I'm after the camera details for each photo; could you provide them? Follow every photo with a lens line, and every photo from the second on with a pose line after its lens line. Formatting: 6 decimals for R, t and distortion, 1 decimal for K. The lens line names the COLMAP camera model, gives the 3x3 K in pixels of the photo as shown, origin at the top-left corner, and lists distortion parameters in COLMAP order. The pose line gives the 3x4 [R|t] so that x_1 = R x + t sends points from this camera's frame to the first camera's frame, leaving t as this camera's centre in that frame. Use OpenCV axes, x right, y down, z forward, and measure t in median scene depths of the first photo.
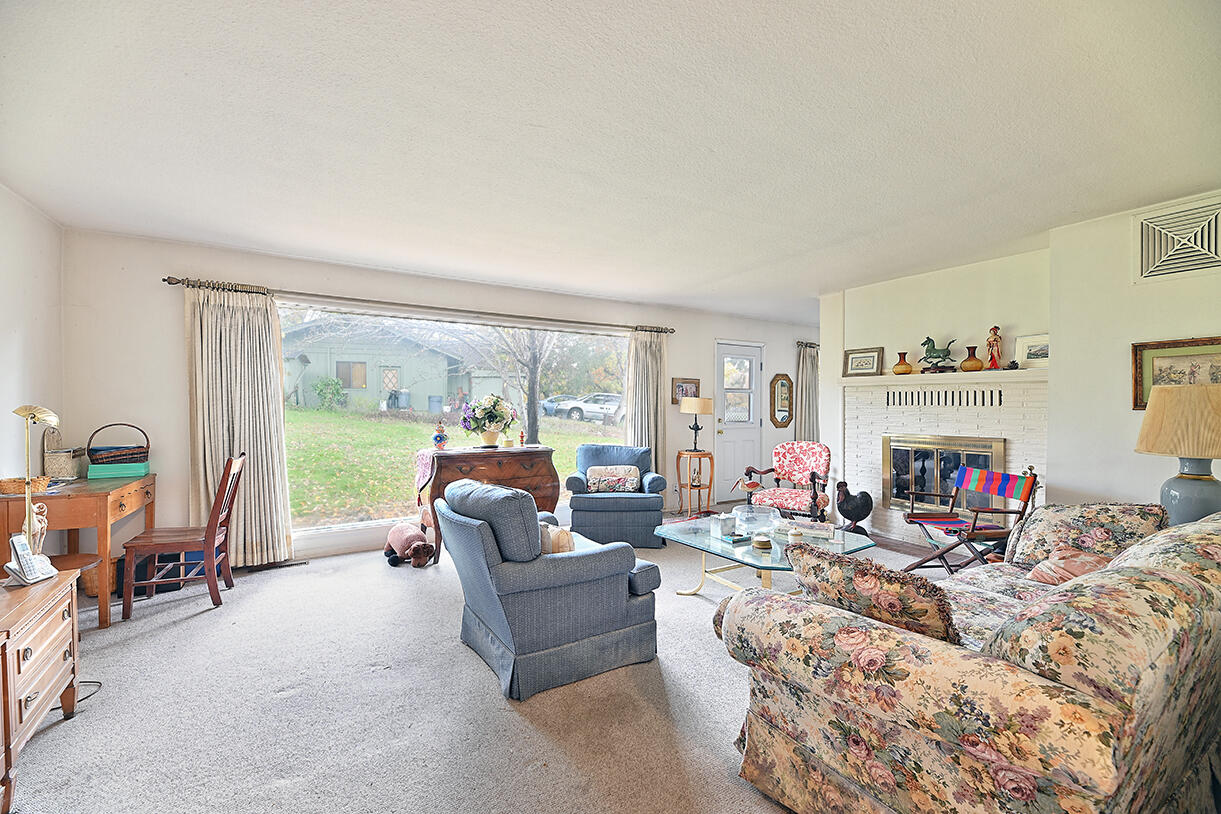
lens RADIAL K [[492.9, 0, 599.6], [0, 492.9, 408.2], [0, 0, 1]] dist [-0.002387, -0.003104]
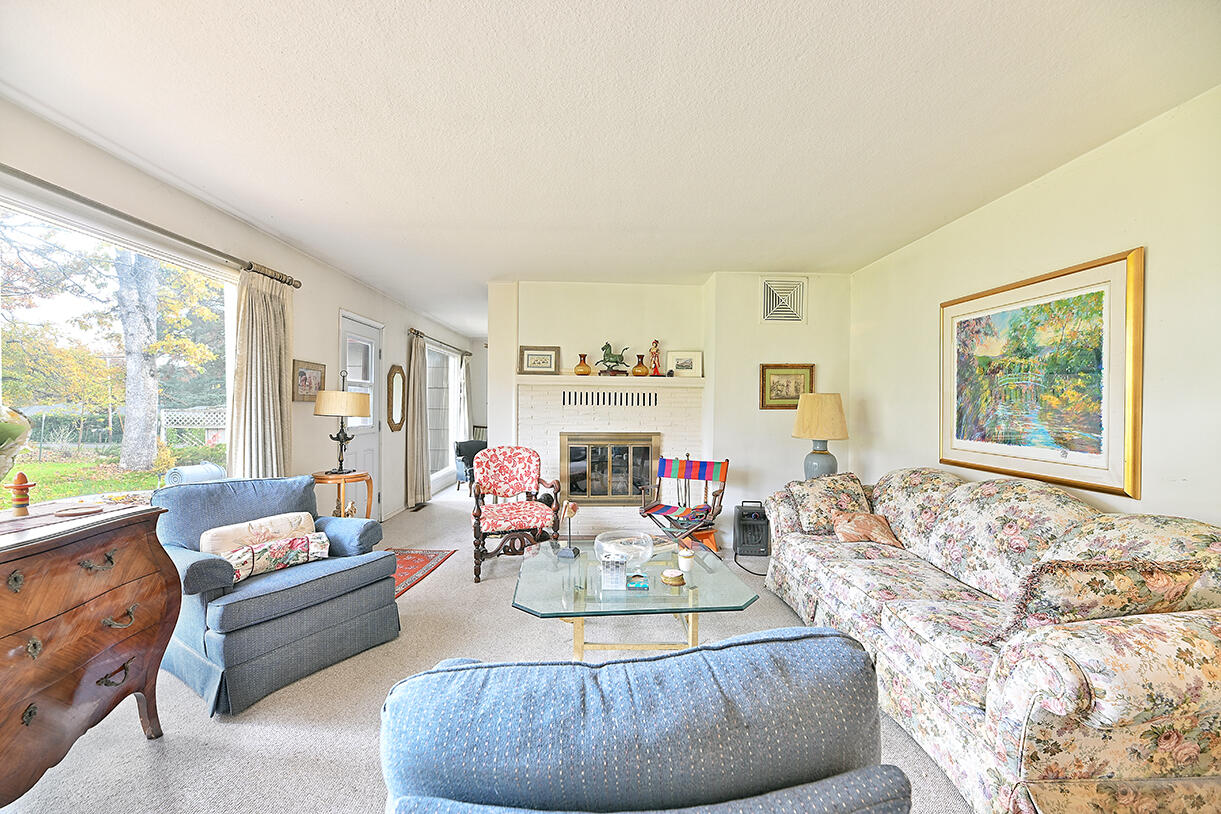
lens RADIAL K [[492.9, 0, 615.1], [0, 492.9, 407.8], [0, 0, 1]] dist [-0.002387, -0.003104]
pose [[0.476075, -0.002969, 0.879399, -0.283364], [-0.001332, 0.999991, 0.004097, -0.004871], [-0.879403, -0.003122, 0.476067, 0.469315]]
